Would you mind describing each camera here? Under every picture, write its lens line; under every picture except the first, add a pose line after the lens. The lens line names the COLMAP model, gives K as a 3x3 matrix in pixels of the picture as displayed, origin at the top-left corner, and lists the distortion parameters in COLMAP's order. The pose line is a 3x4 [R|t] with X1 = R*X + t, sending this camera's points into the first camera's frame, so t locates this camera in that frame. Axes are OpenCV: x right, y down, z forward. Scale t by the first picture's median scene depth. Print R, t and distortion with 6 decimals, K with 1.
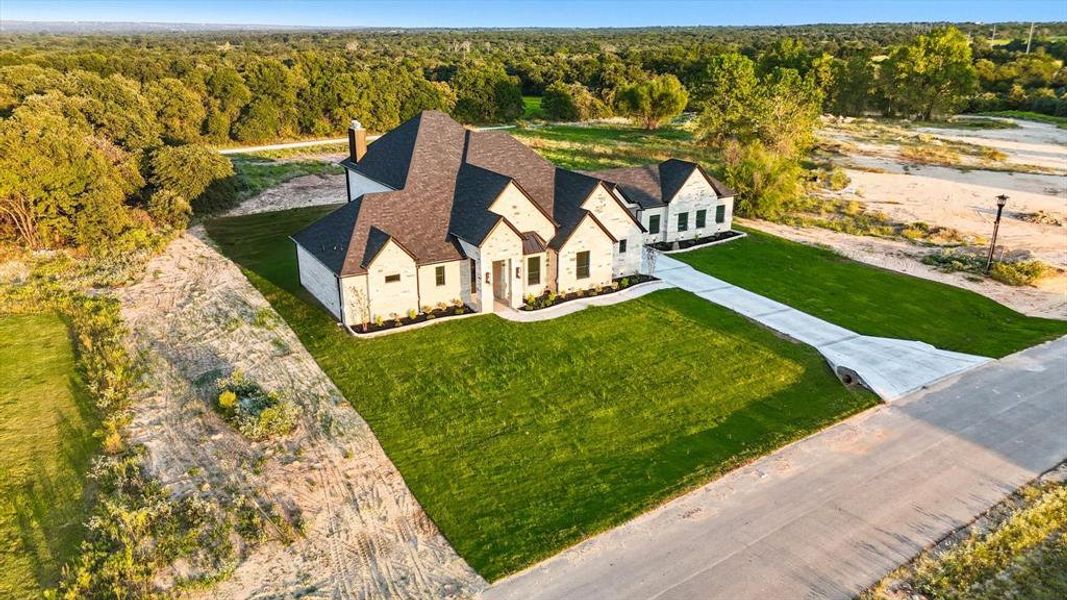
lens RADIAL K [[793.1, 0, 533.5], [0, 793.1, 300.0], [0, 0, 1]] dist [0.098832, -0.122487]
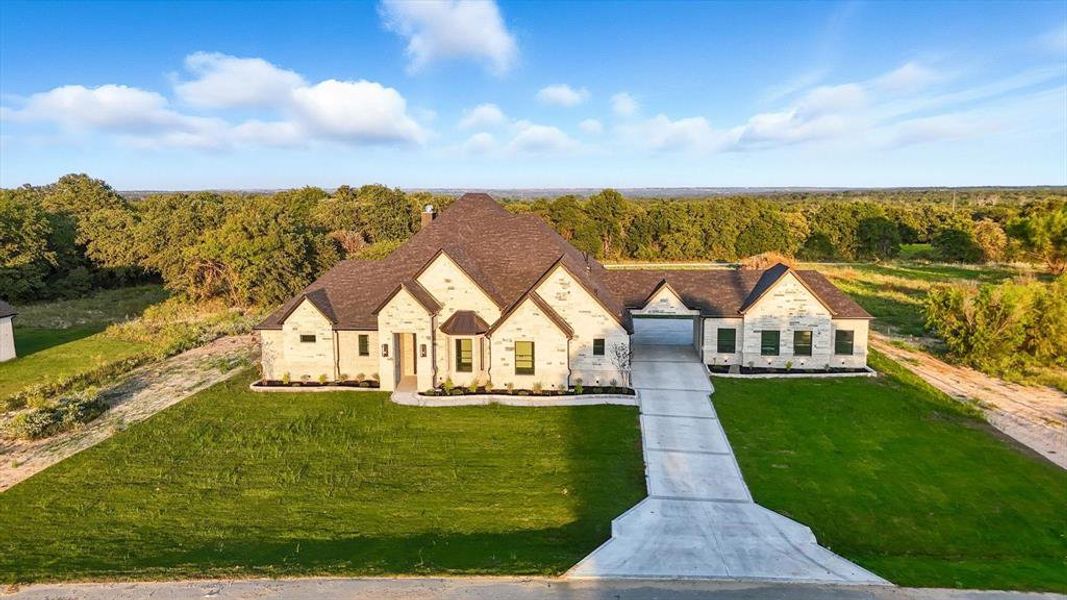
lens RADIAL K [[793.1, 0, 533.5], [0, 793.1, 300.0], [0, 0, 1]] dist [0.098832, -0.122487]
pose [[0.805161, 0.075337, -0.588252, 0.567998], [-0.186043, 0.973915, -0.129916, 0.002737], [0.563120, 0.214043, 0.798174, 0.330593]]
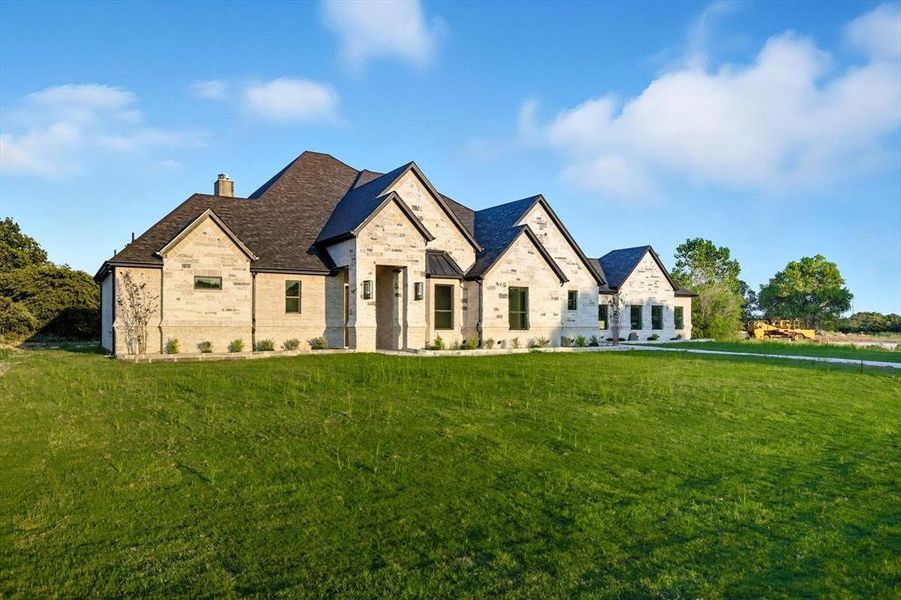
lens RADIAL K [[653.5, 0, 450.5], [0, 653.5, 300.0], [0, 0, 1]] dist [-0.002895, -0.000592]
pose [[0.999999, -0.001710, -0.000035, 0.005857], [0.001581, 0.931481, -0.363787, 0.150445], [0.000655, 0.363786, 0.931482, 0.498572]]
